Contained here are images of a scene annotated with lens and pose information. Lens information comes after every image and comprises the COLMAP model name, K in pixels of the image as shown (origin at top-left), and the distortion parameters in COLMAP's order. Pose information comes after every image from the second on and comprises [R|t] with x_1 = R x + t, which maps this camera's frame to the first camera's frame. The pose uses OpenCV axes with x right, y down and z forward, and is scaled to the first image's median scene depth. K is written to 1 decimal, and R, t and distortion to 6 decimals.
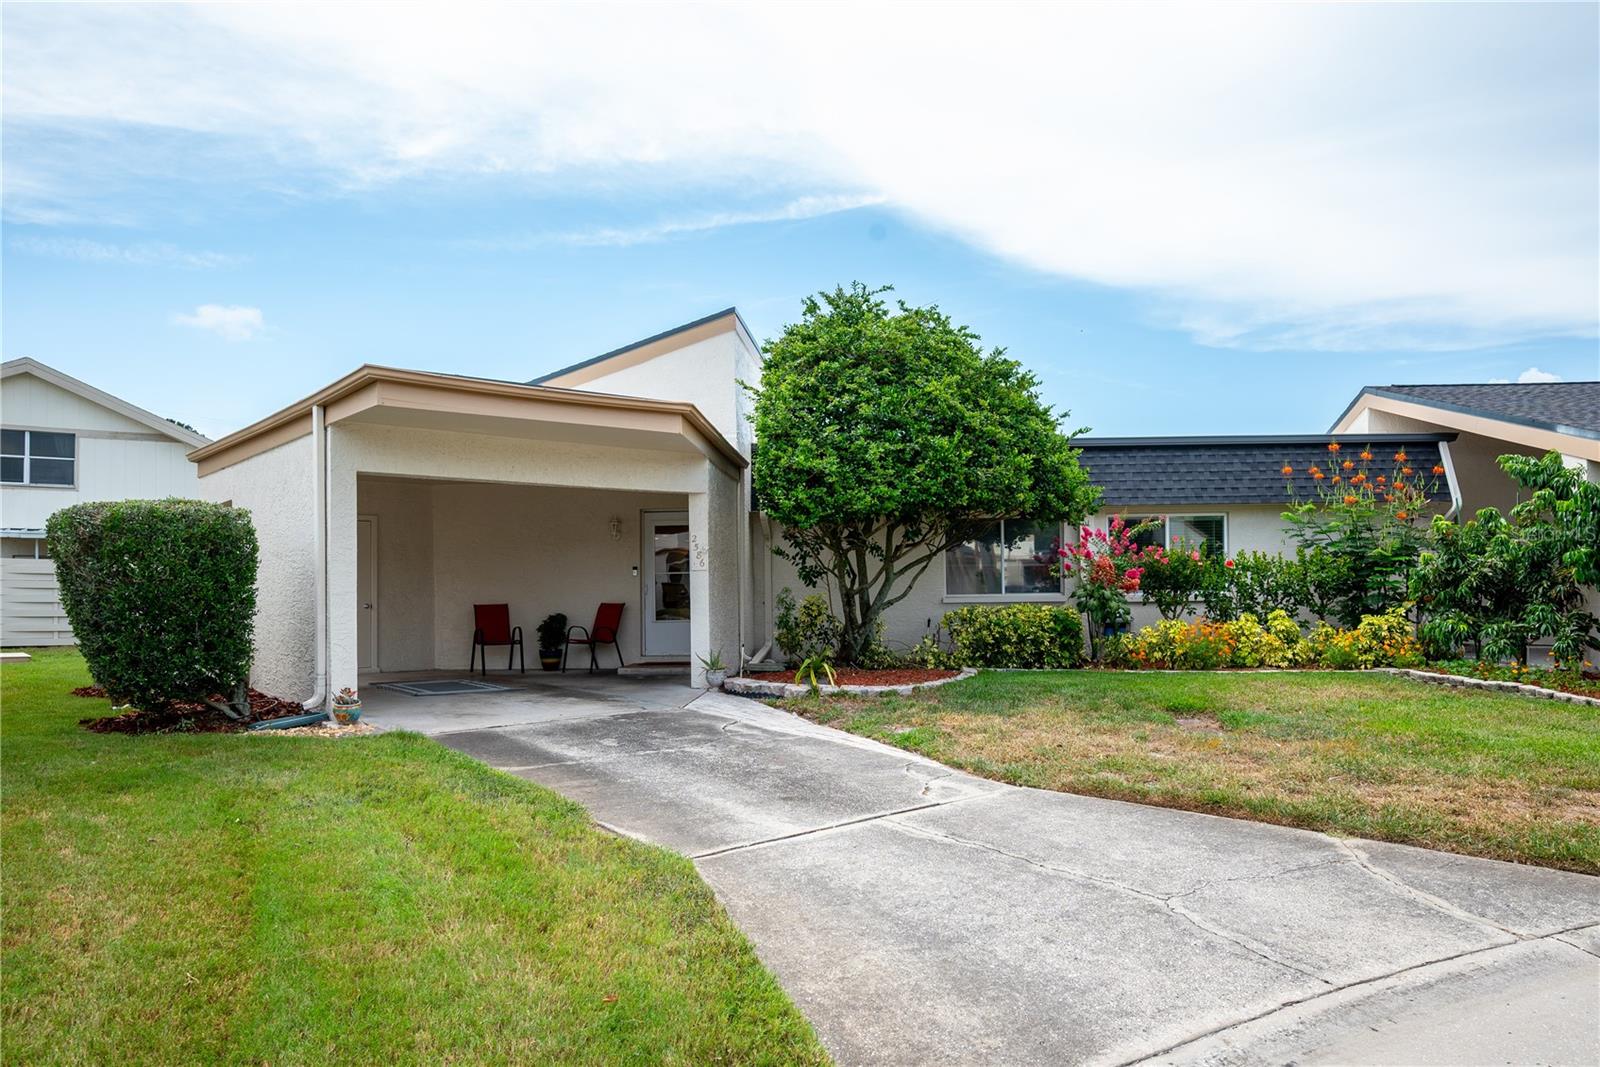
lens RADIAL K [[987.6, 0, 800.7], [0, 987.6, 555.7], [0, 0, 1]] dist [0.000584, -0.001188]
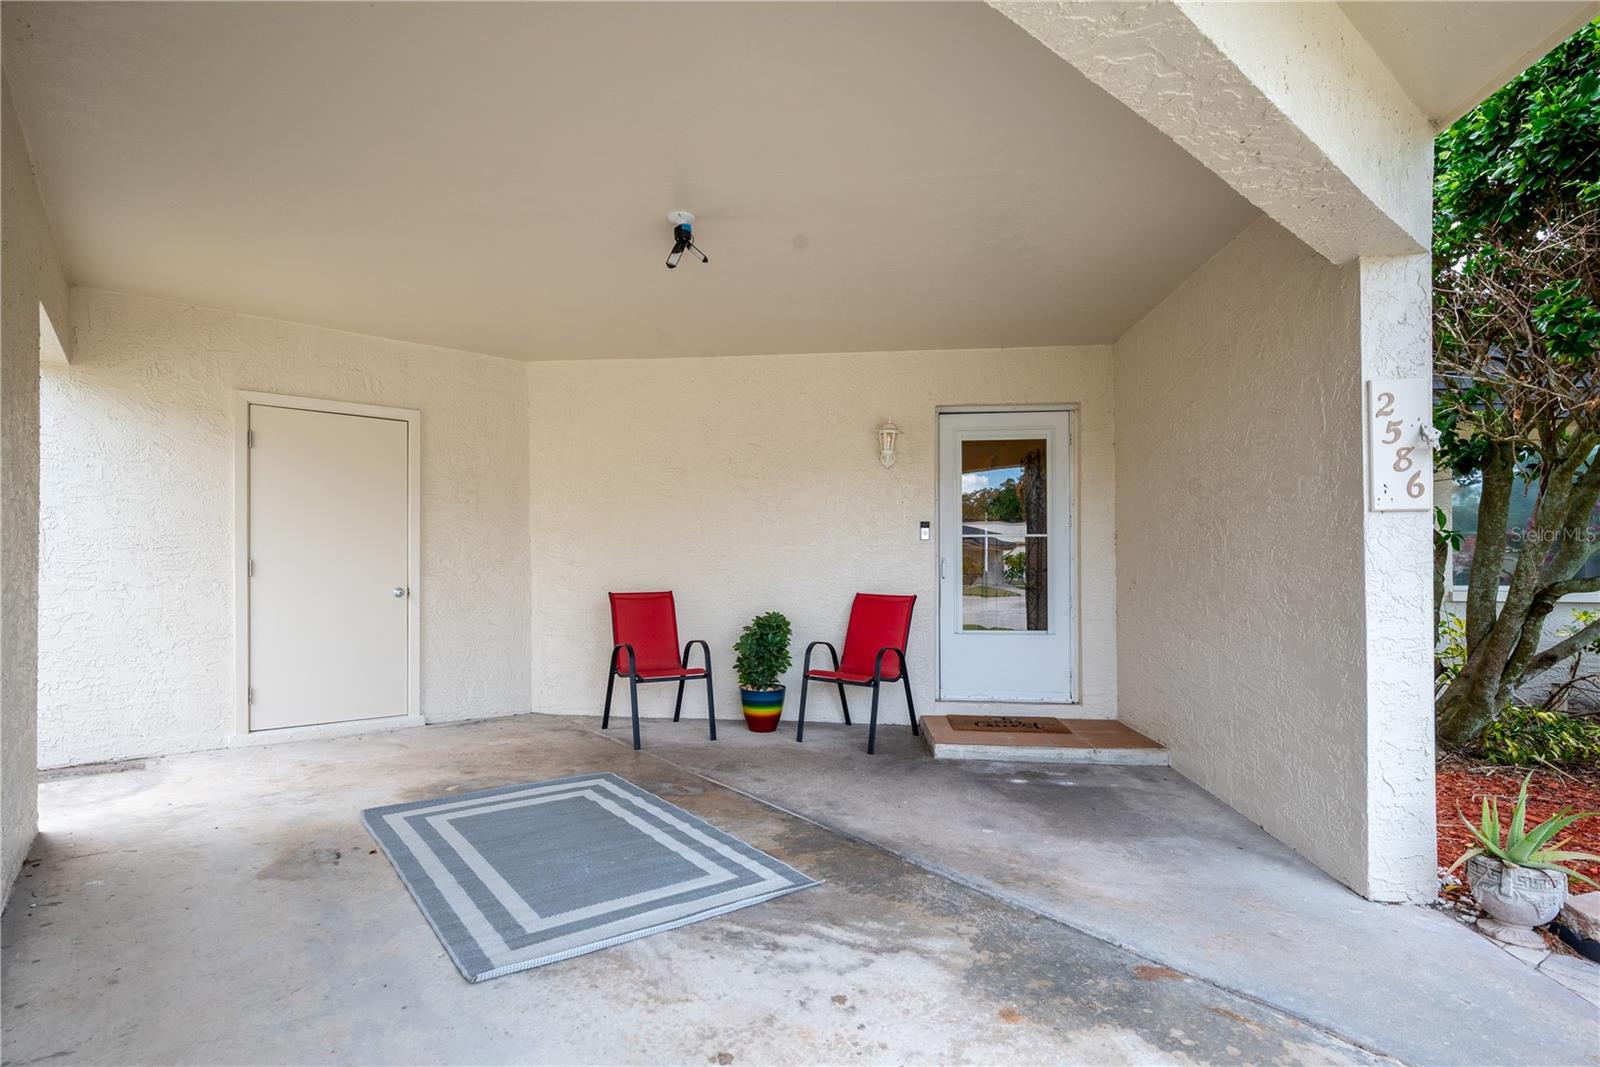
lens RADIAL K [[757.1, 0, 745.7], [0, 757.1, 568.3], [0, 0, 1]] dist [-0.000552, 0.000215]
pose [[0.996742, 0.017448, -0.078748, -0.229059], [-0.014671, 0.999255, 0.035699, 0.022461], [0.079312, -0.034427, 0.996255, 0.617002]]
